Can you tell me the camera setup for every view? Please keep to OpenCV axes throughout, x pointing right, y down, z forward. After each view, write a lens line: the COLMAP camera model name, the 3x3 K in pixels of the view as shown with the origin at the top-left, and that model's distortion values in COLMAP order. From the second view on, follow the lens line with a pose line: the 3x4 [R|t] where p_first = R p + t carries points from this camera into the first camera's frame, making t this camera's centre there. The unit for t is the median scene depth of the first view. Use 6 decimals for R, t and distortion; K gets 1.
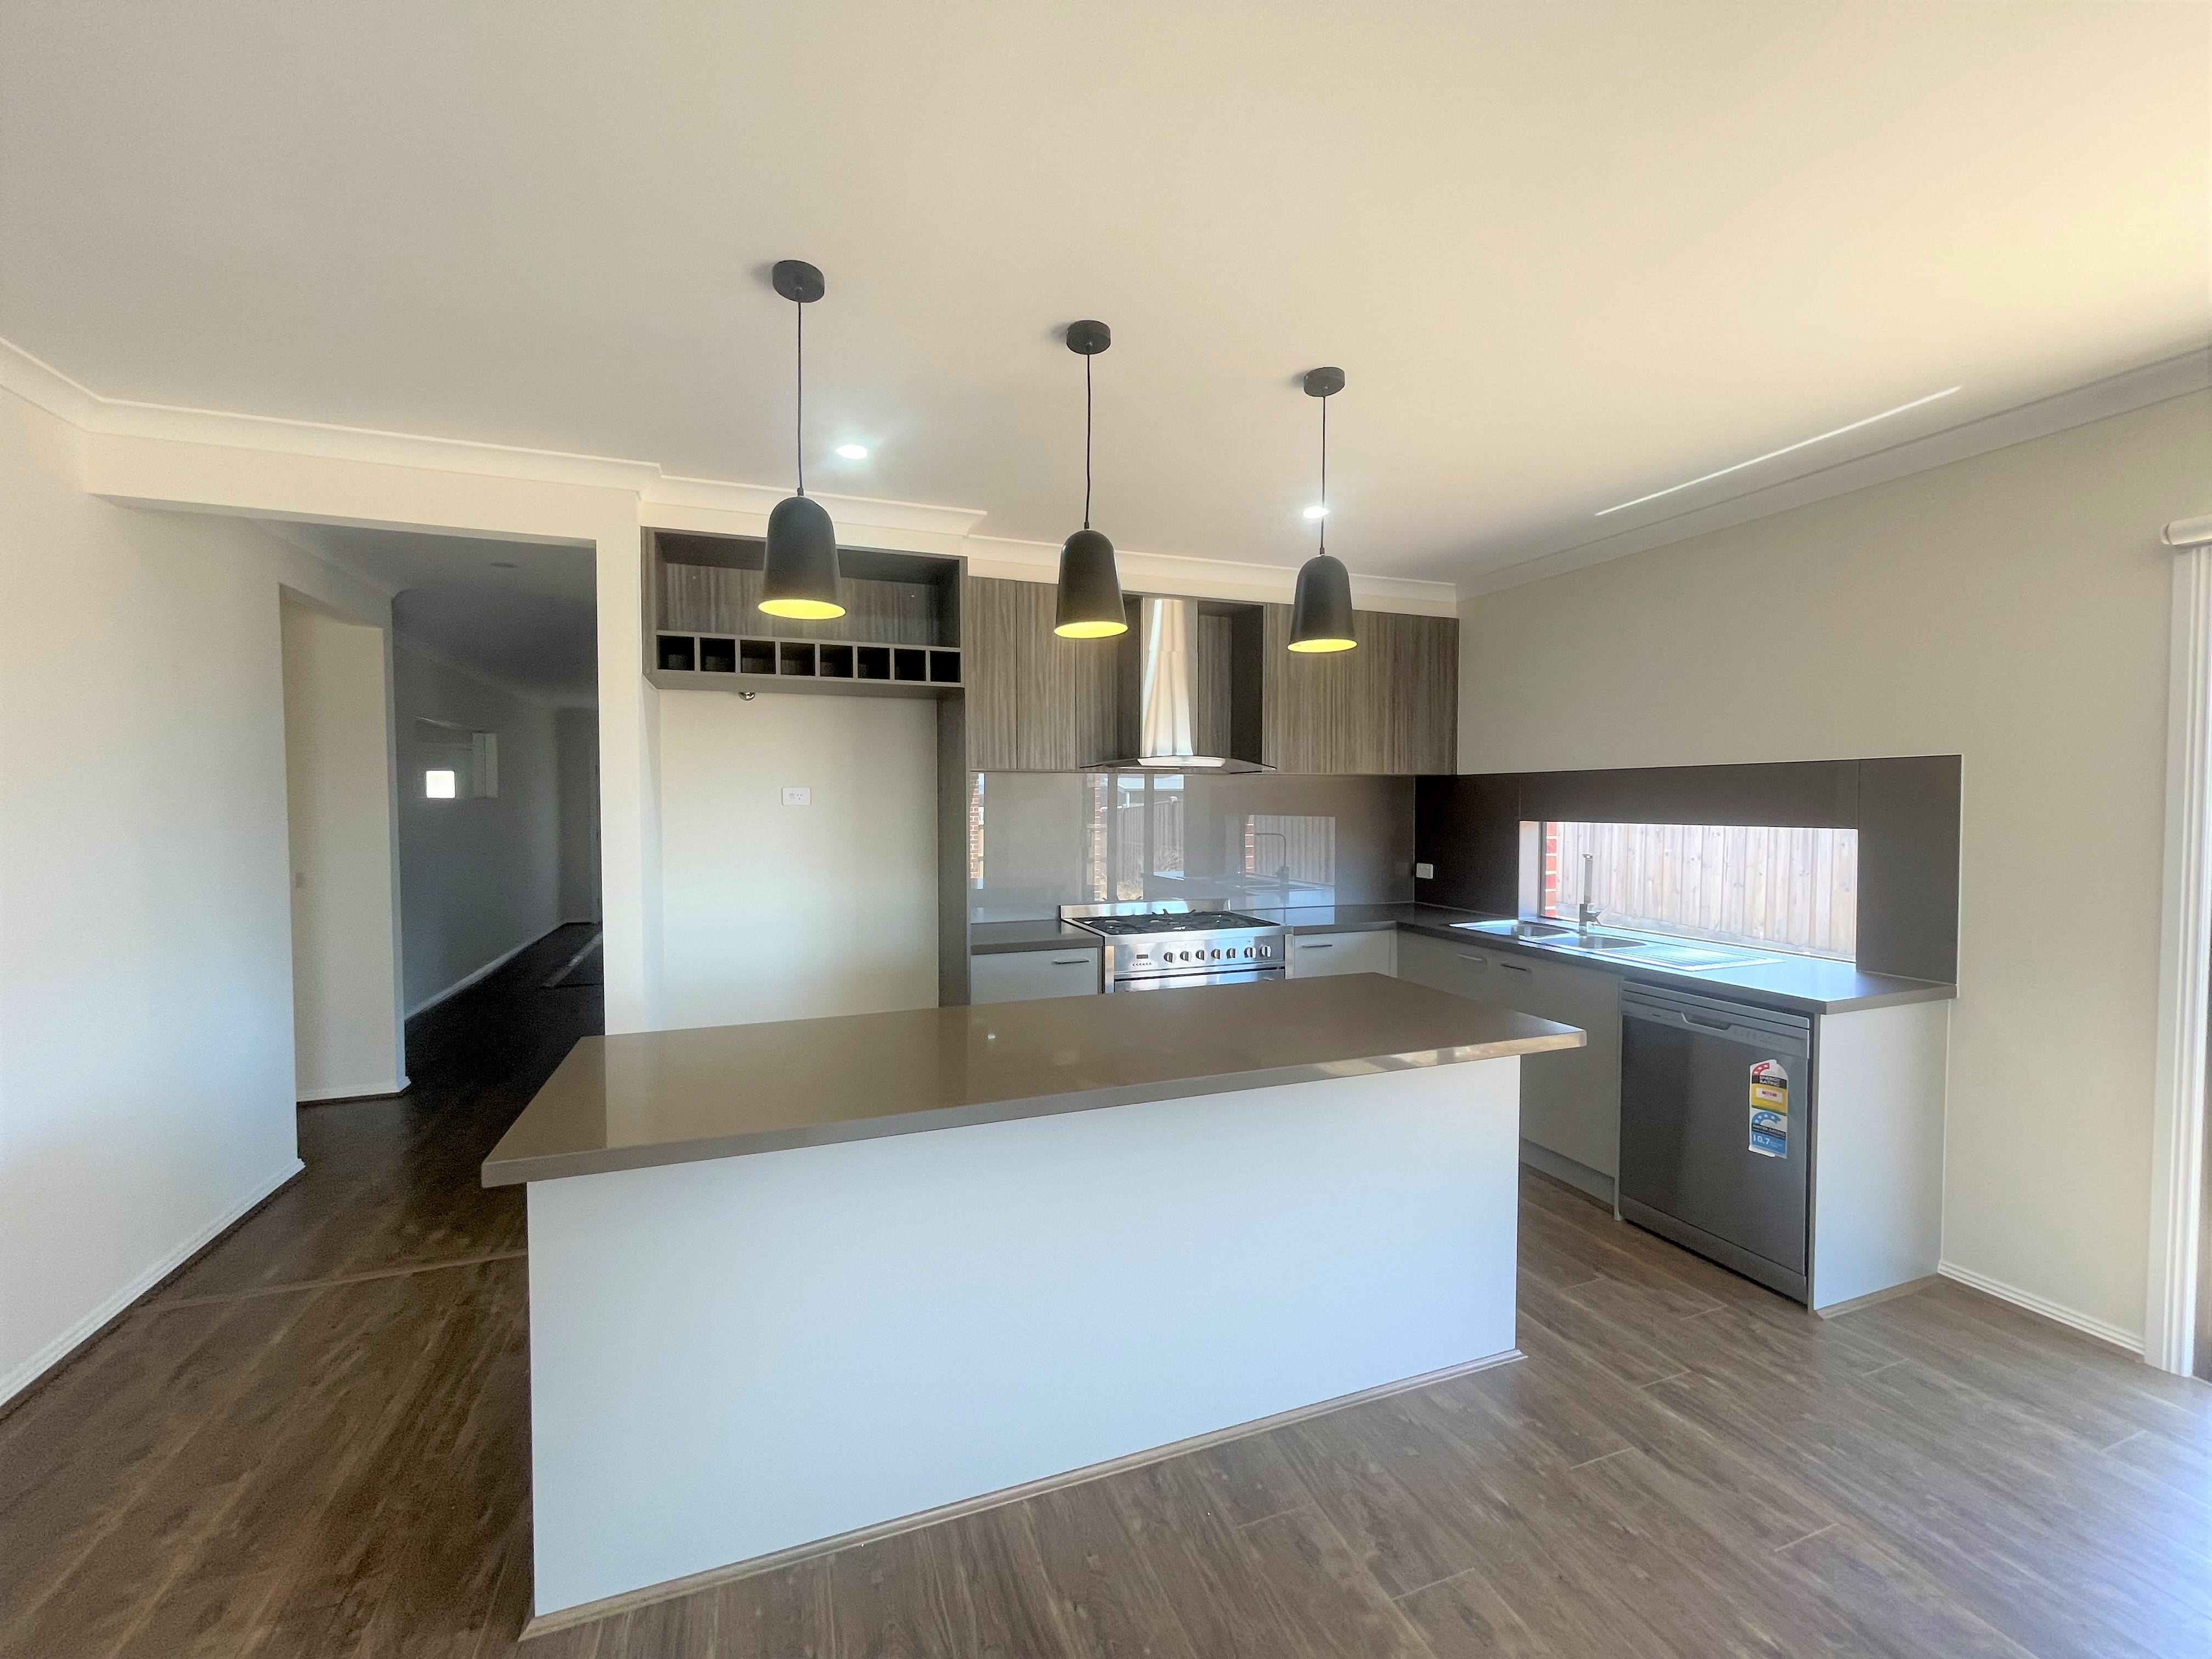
lens RADIAL K [[890.4, 0, 1100.1], [0, 890.4, 823.2], [0, 0, 1]] dist [0.001614, 0.000068]
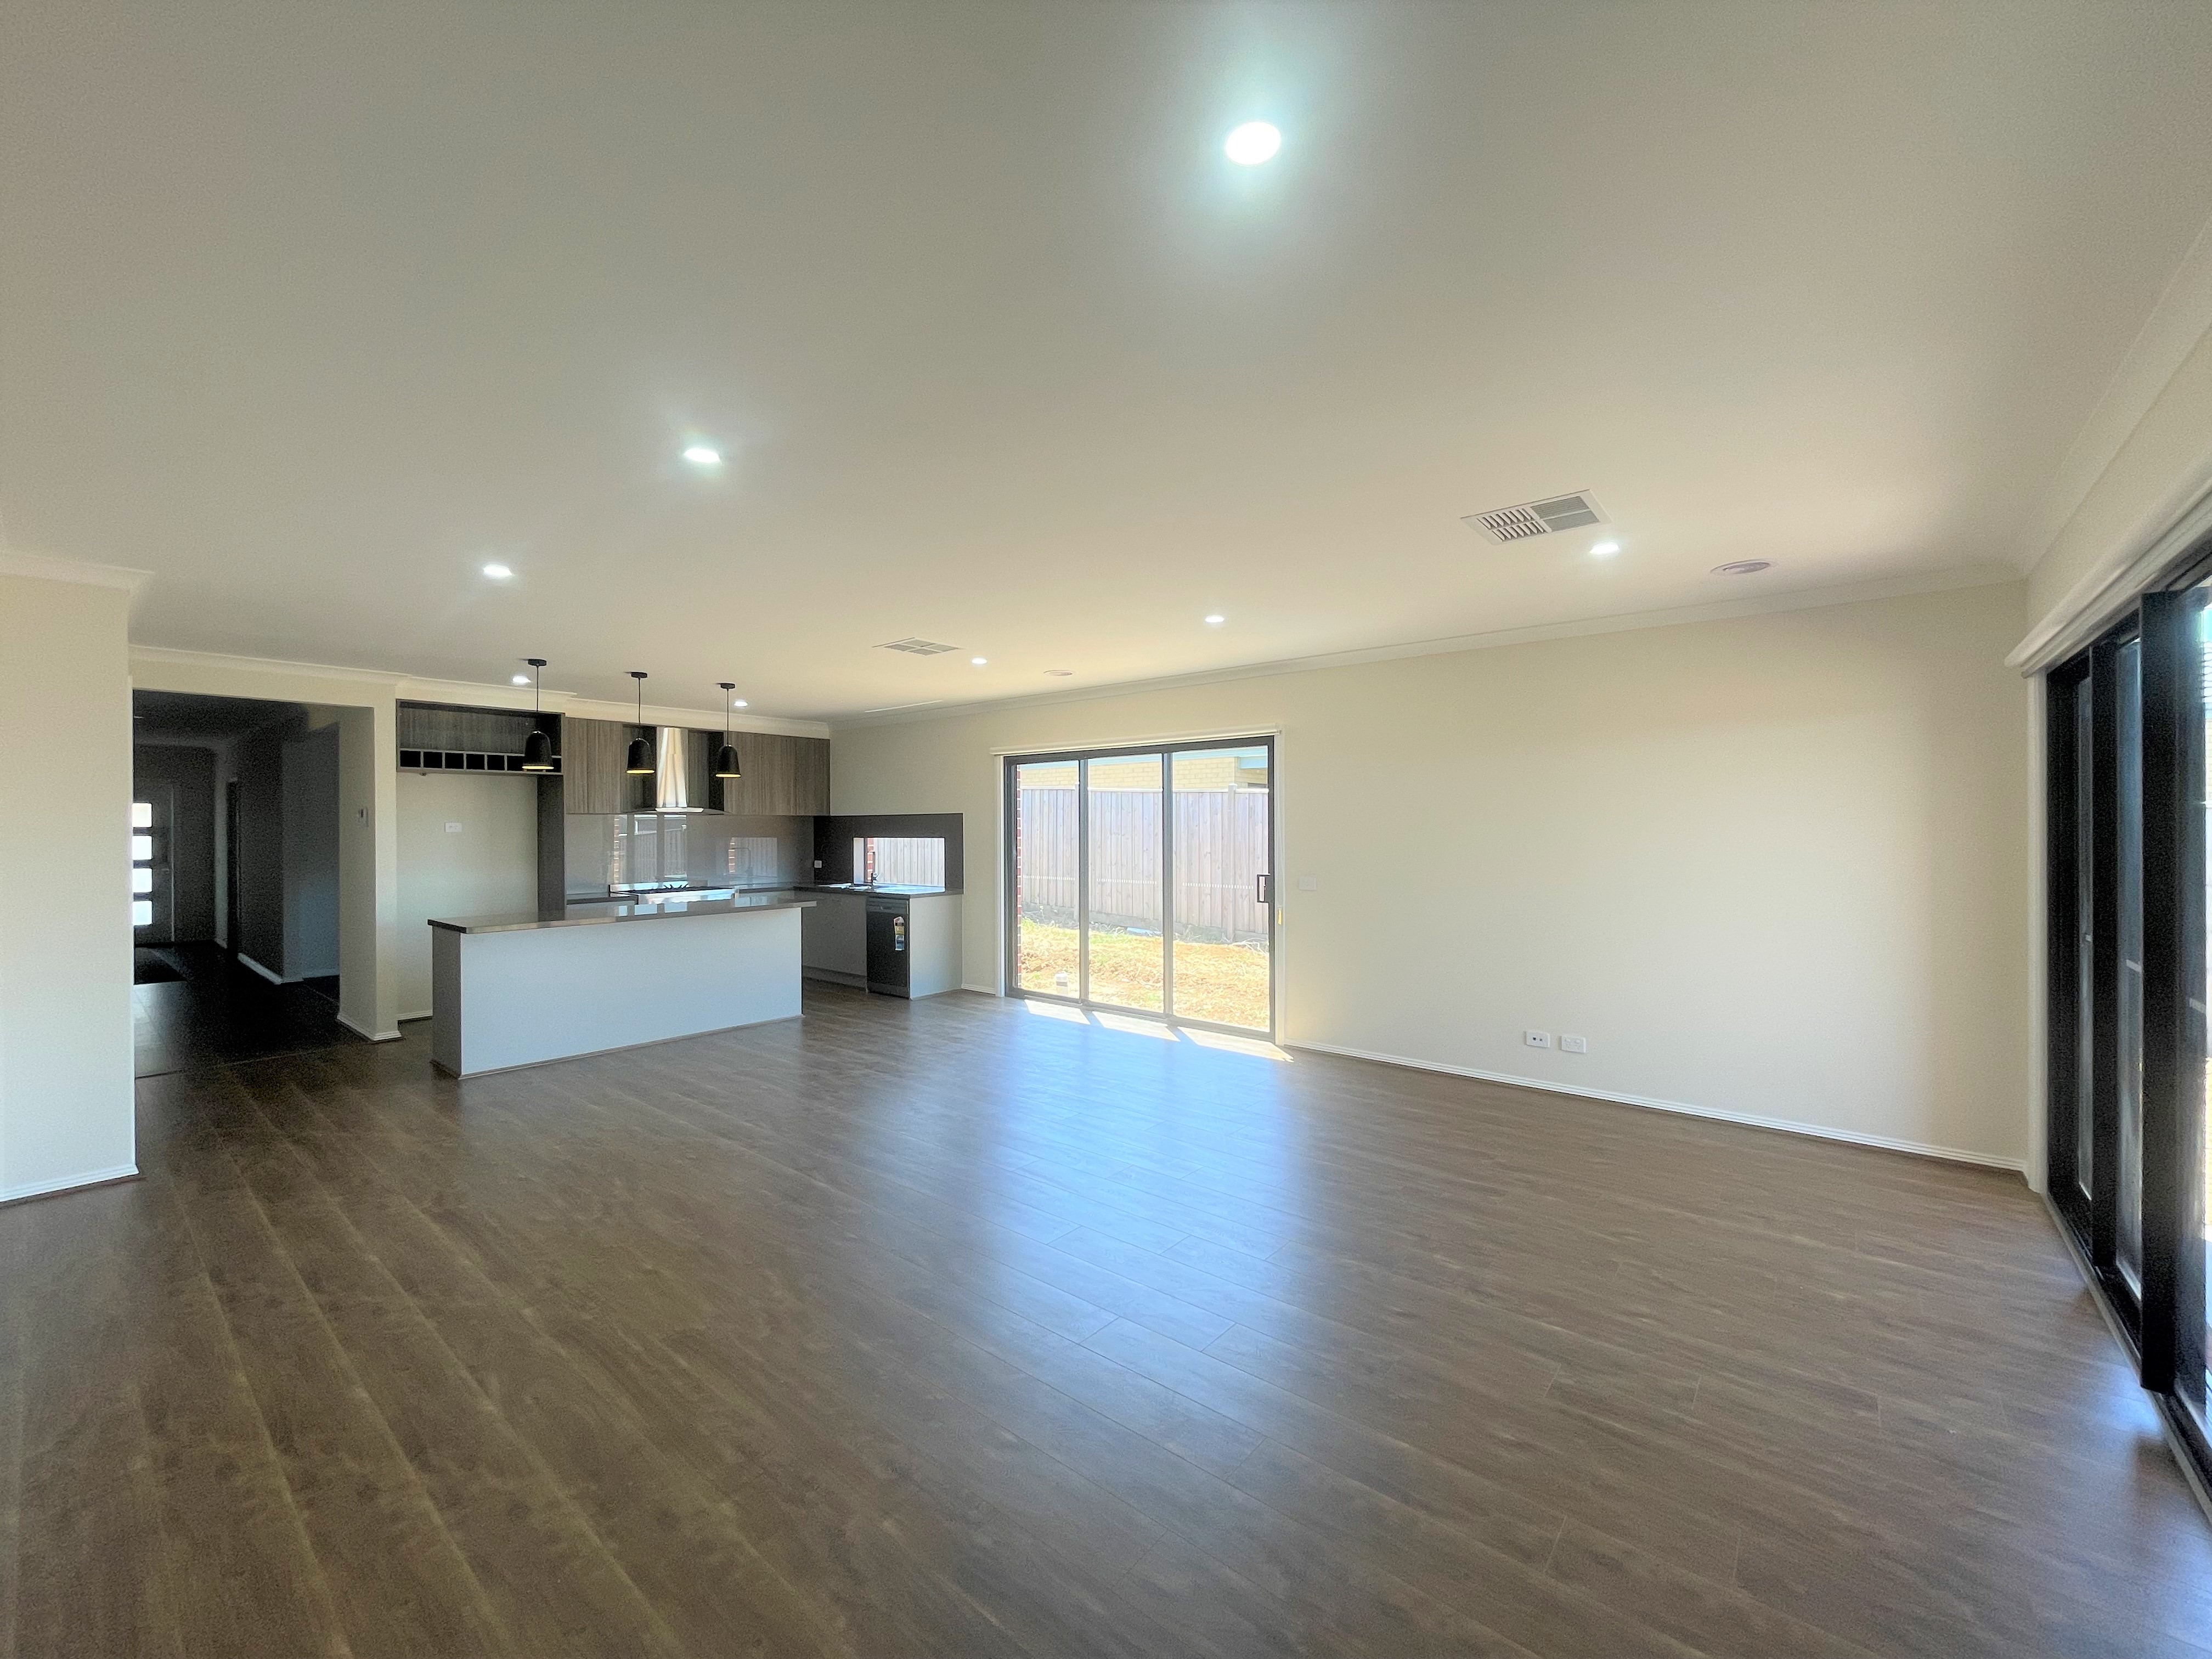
lens RADIAL K [[890.4, 0, 1100.1], [0, 890.4, 823.2], [0, 0, 1]] dist [0.001614, 0.000068]
pose [[0.869246, 0.000151, 0.494380, -0.075068], [0.015048, 0.999529, -0.026764, 0.028542], [-0.494151, 0.030703, 0.868834, -1.167046]]
